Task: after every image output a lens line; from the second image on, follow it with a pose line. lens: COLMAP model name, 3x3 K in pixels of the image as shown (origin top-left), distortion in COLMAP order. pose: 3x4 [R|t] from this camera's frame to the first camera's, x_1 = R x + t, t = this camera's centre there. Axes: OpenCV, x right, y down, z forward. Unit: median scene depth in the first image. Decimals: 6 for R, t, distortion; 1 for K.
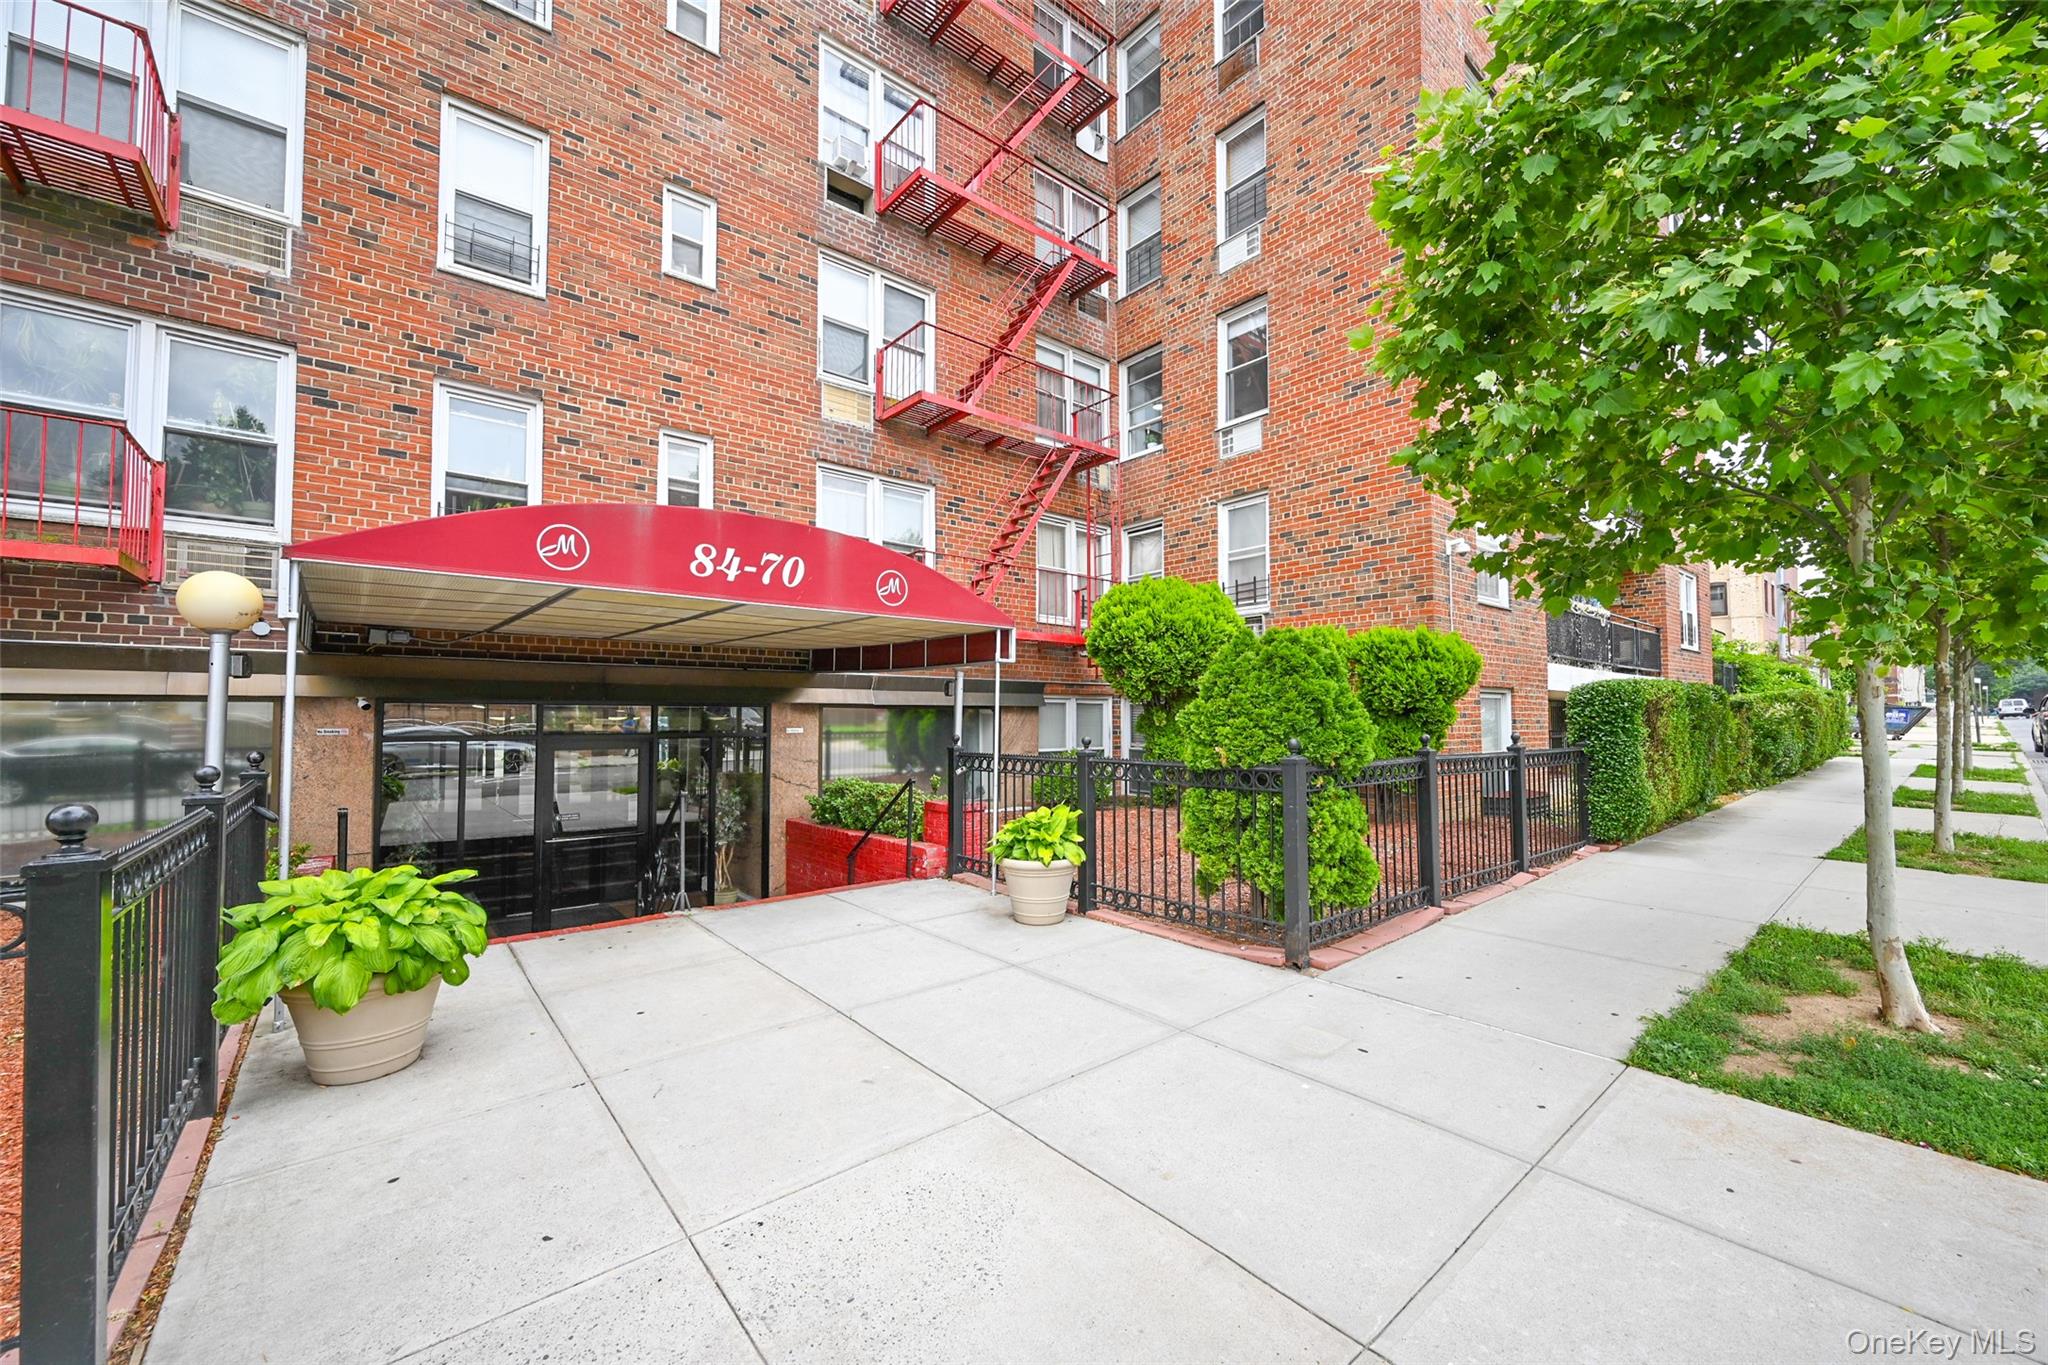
lens RADIAL K [[820.0, 0, 1024.0], [0, 820.0, 682.5], [0, 0, 1]] dist [0.000610, 0.000007]
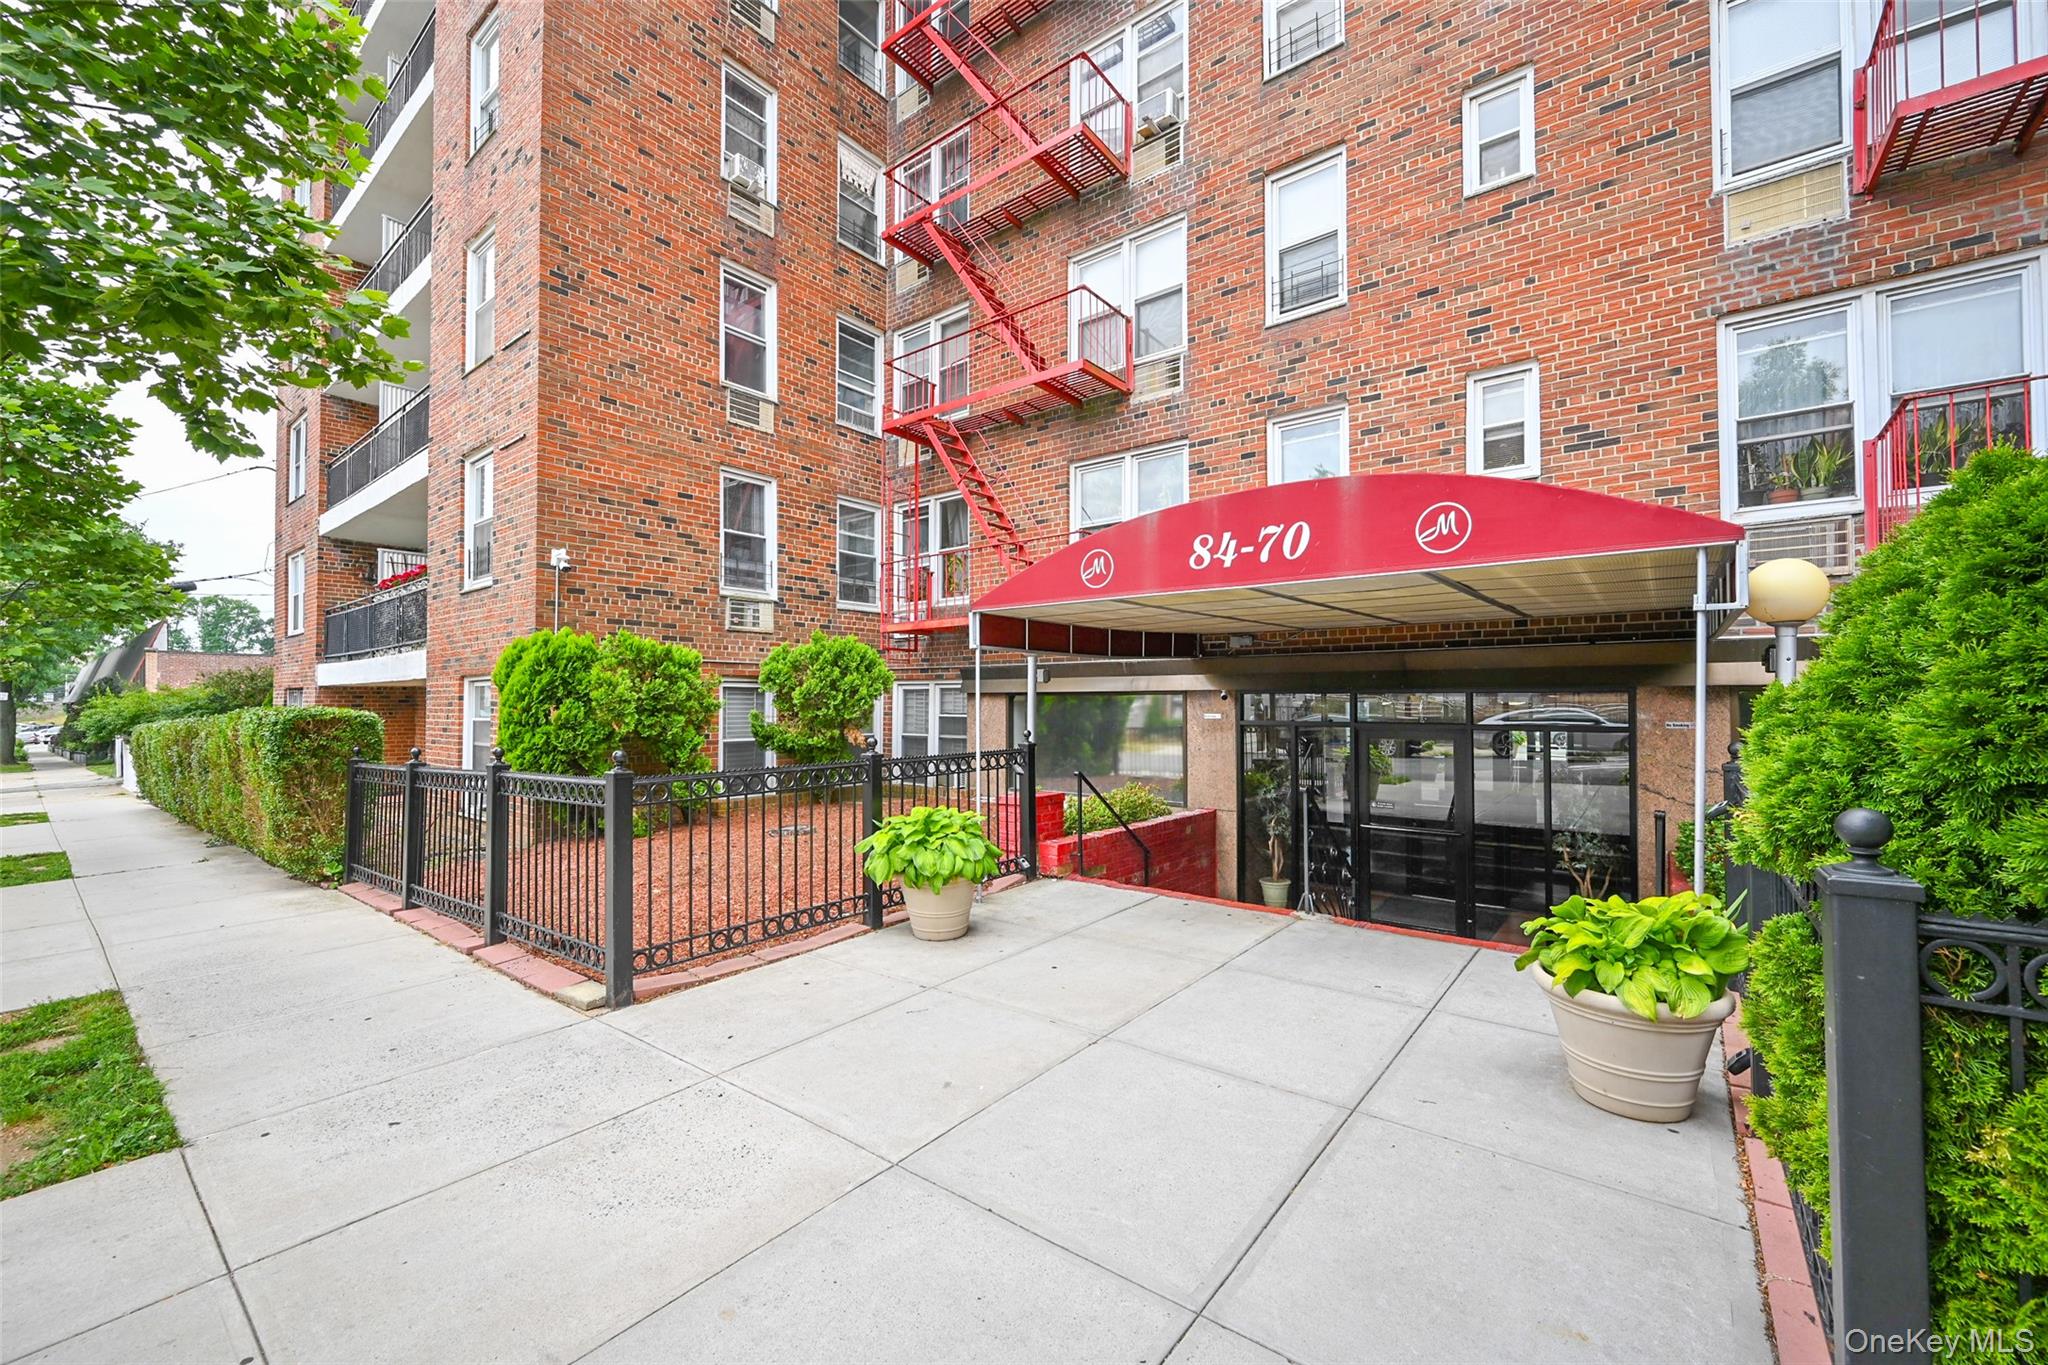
lens RADIAL K [[808.1, 0, 1024.0], [0, 808.1, 682.5], [0, 0, 1]] dist [-0.002277, 0.000007]
pose [[0.195516, -0.021223, -0.980471, 0.496782], [0.046250, 0.998853, -0.012398, 0.009537], [0.979609, -0.042922, 0.196274, 0.571411]]
